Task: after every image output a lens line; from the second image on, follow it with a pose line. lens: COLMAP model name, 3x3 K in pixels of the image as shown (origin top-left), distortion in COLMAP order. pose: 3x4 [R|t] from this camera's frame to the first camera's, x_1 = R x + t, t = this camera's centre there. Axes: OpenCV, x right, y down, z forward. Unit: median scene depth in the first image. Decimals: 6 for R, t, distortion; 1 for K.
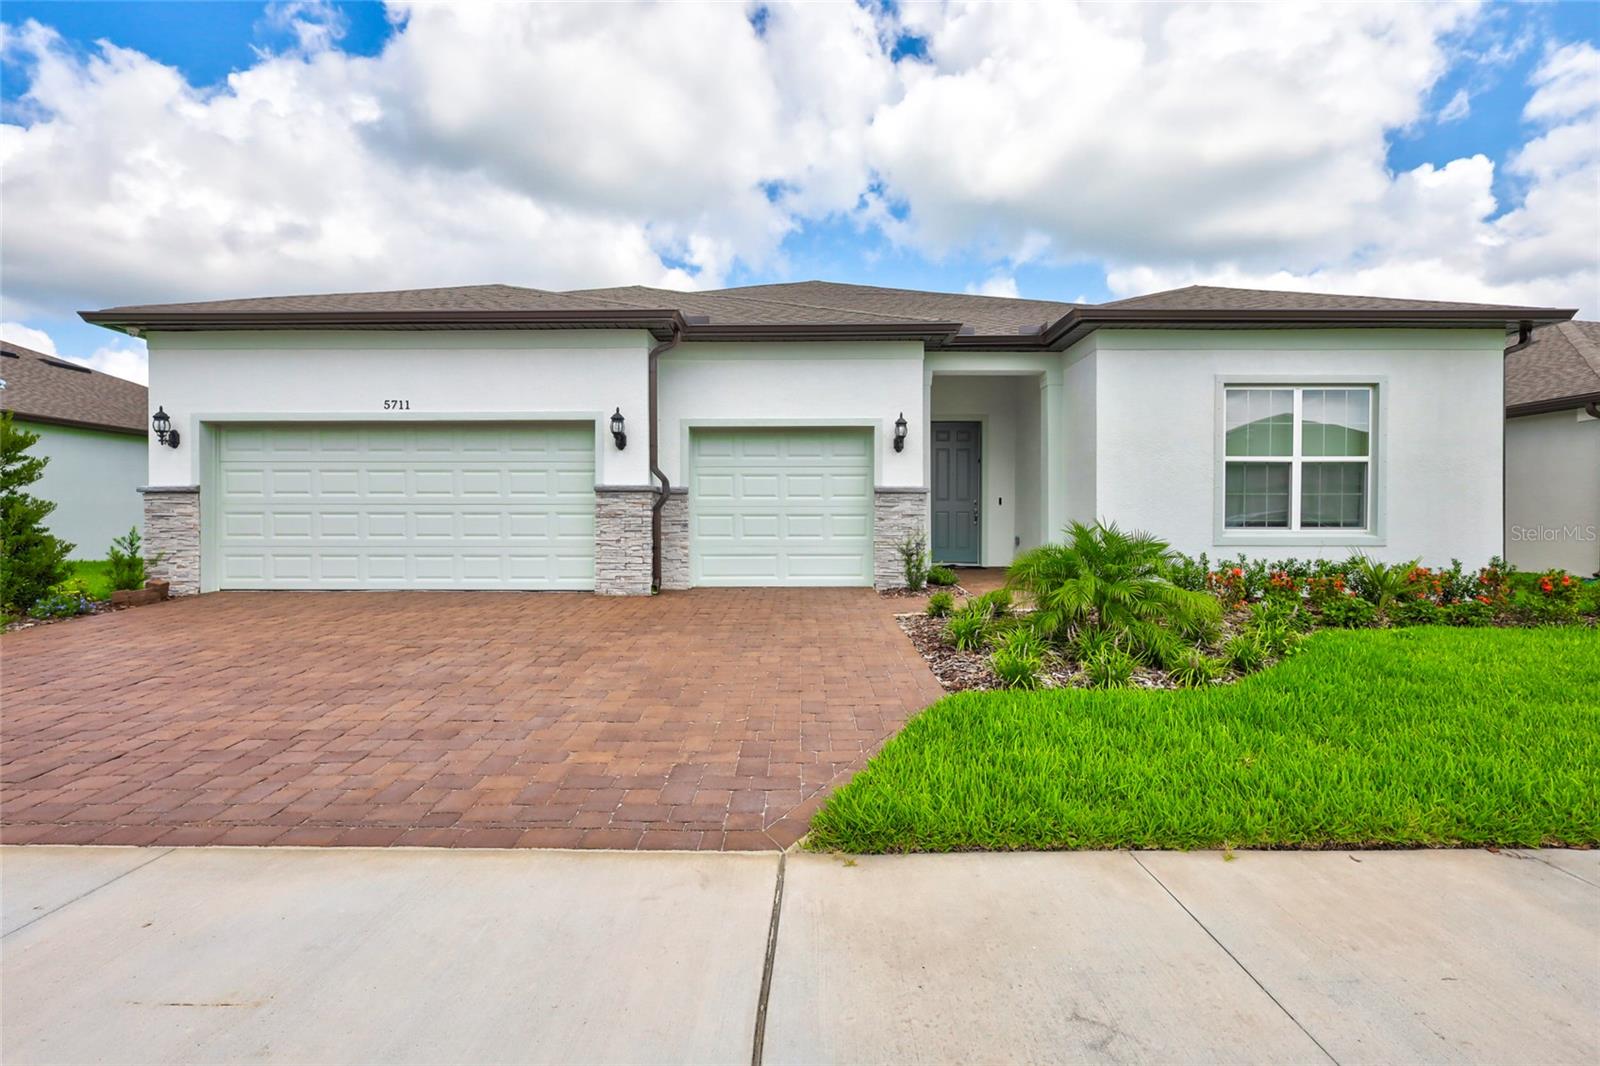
lens RADIAL K [[737.6, 0, 797.5], [0, 737.6, 521.5], [0, 0, 1]] dist [-0.000636, 0.000071]
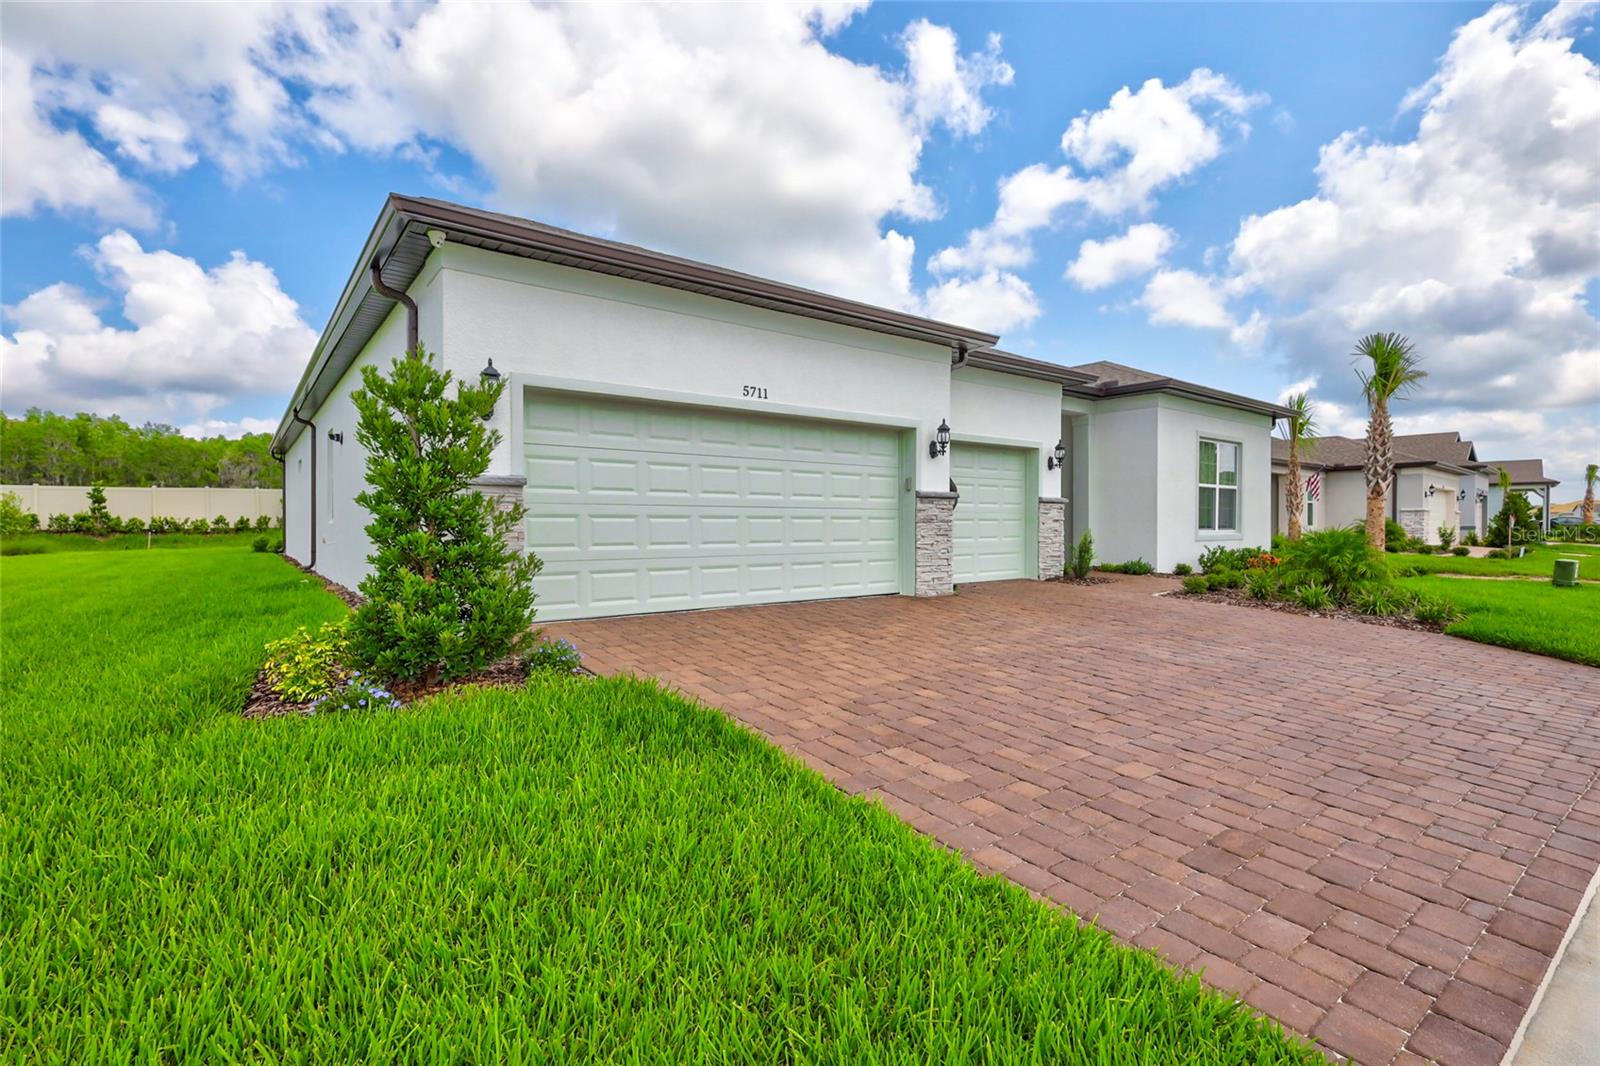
lens RADIAL K [[737.6, 0, 797.5], [0, 737.6, 521.5], [0, 0, 1]] dist [-0.000636, 0.000071]
pose [[0.789095, 0.000654, 0.614270, -1.044134], [-0.005449, 0.999968, 0.005935, -0.011785], [-0.614247, -0.008031, 0.789073, 0.285875]]
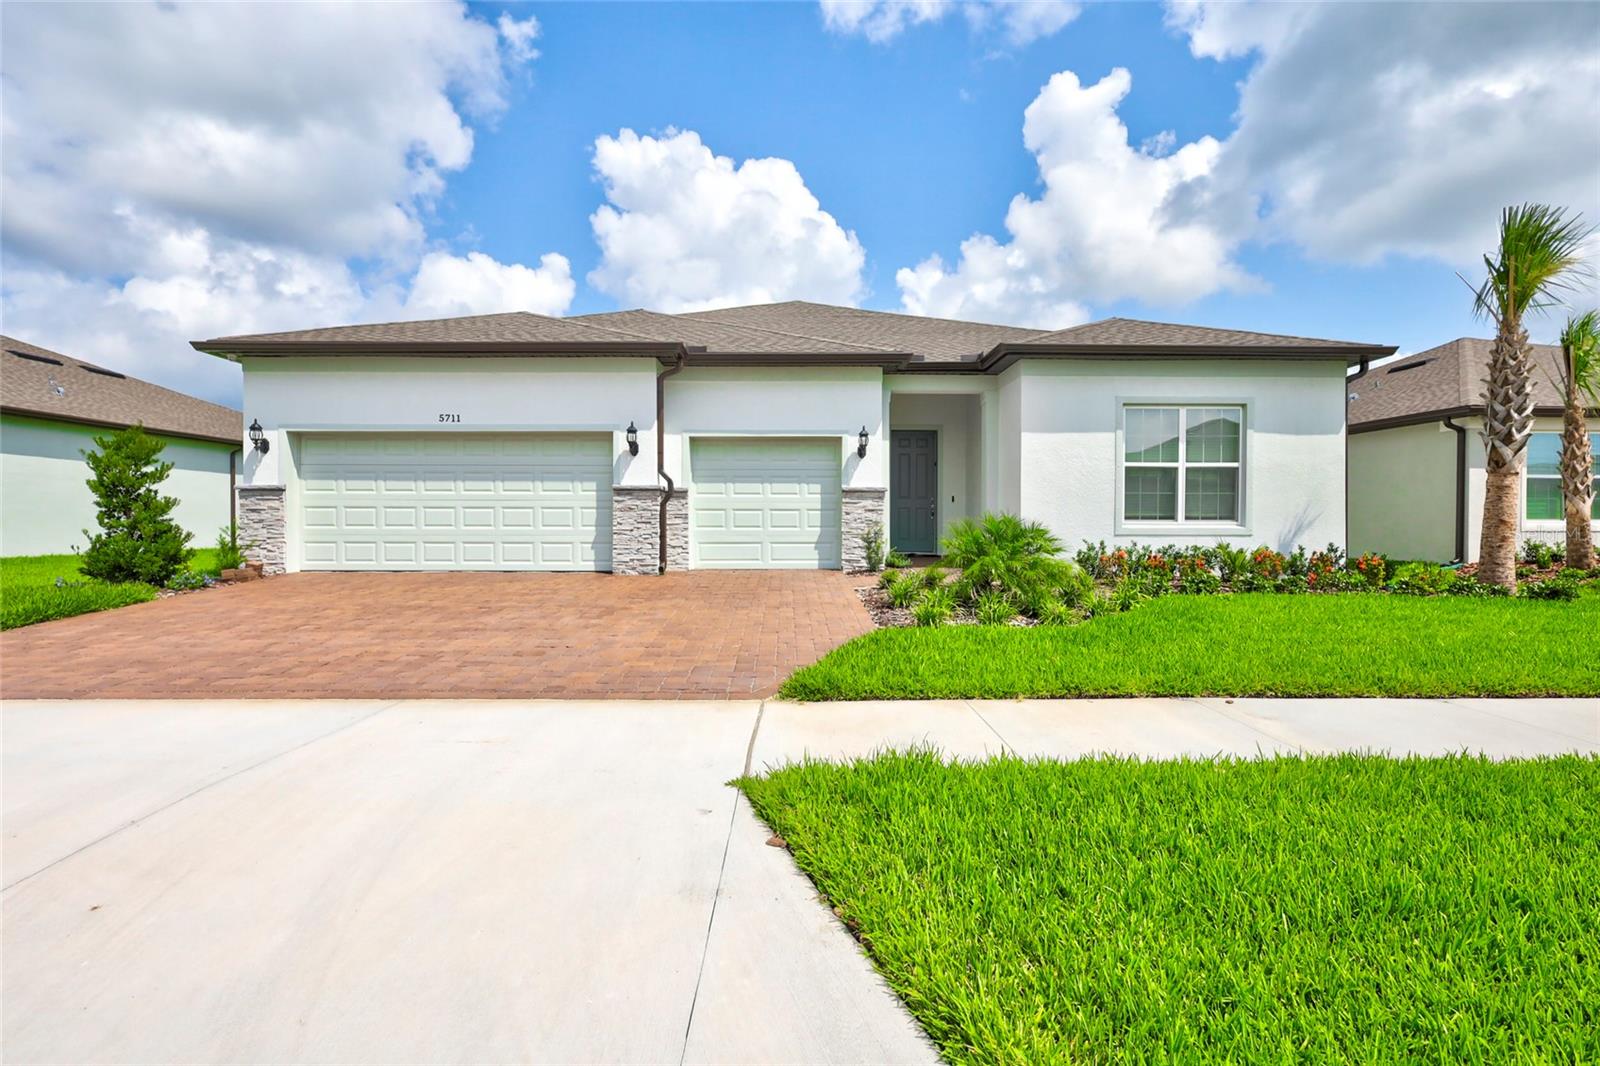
lens RADIAL K [[733.2, 0, 792.6], [0, 733.2, 528.8], [0, 0, 1]] dist [-0.000193, -0.000023]
pose [[0.999921, 0.001479, 0.012471, 0.008647], [-0.001626, 0.999930, 0.011752, 0.009179], [-0.012453, -0.011771, 0.999853, -0.223119]]
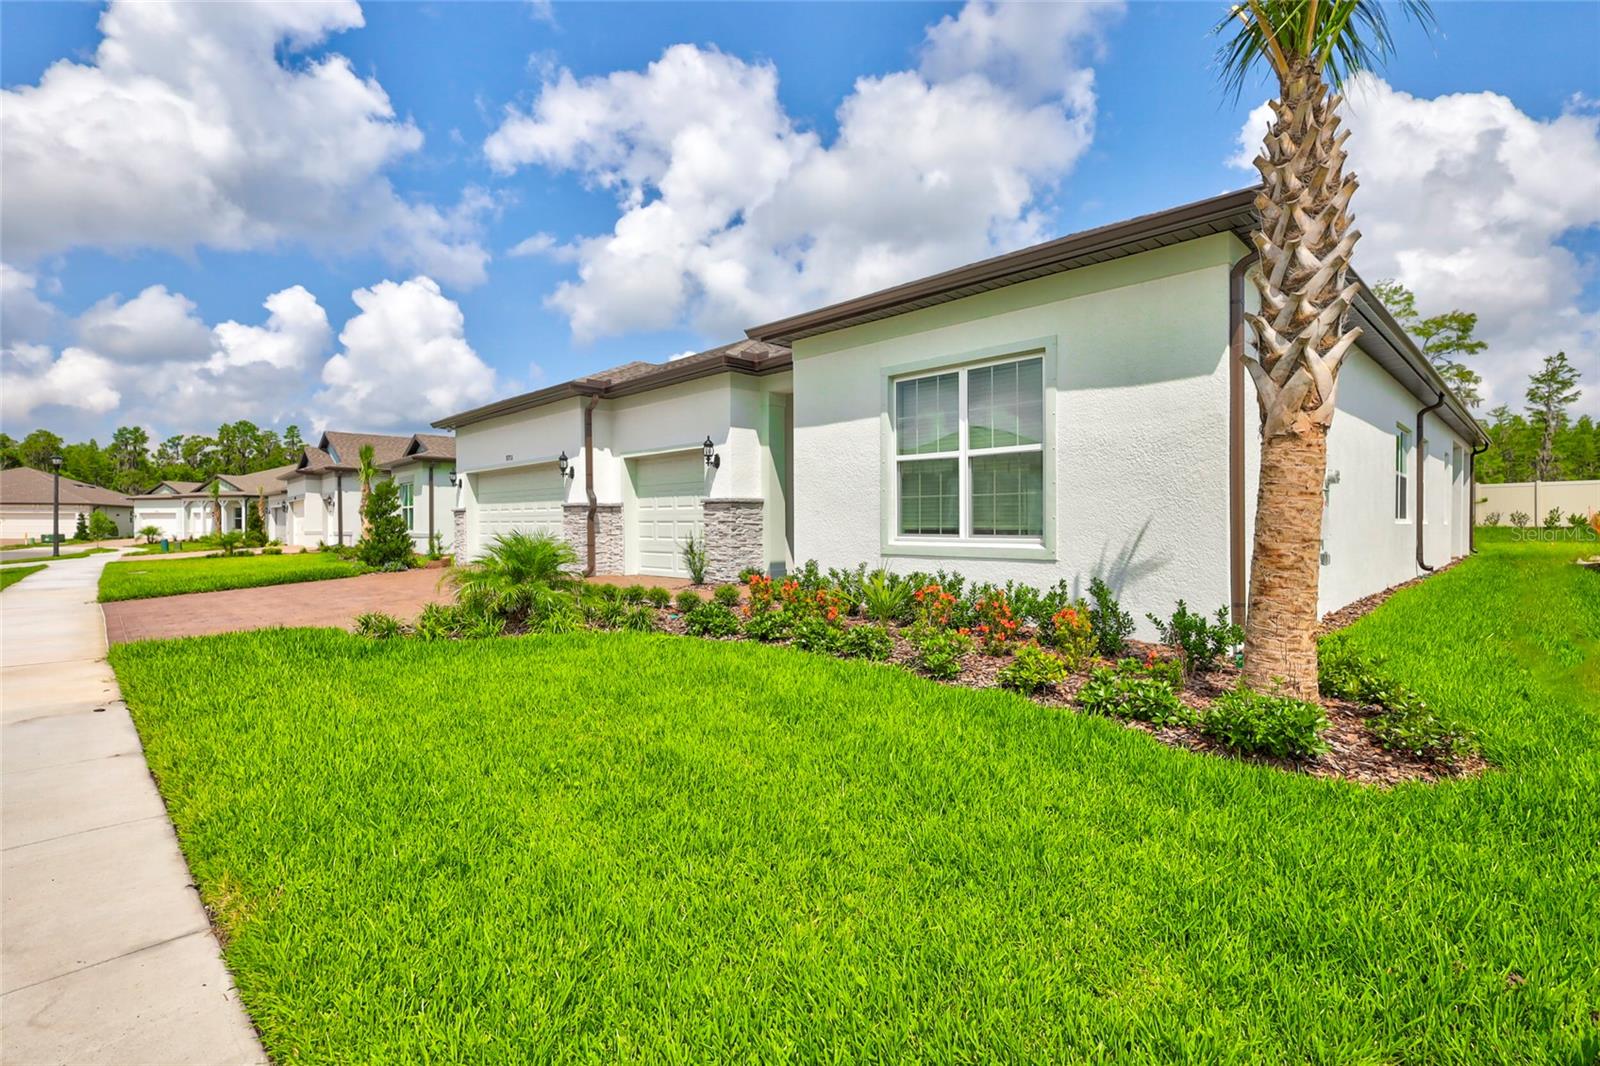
lens RADIAL K [[733.2, 0, 792.6], [0, 733.2, 528.8], [0, 0, 1]] dist [-0.000193, -0.000023]
pose [[0.702927, 0.002600, -0.711257, 1.126349], [0.007228, 0.999916, 0.010799, -0.009630], [0.711225, -0.012732, 0.702849, 0.279446]]
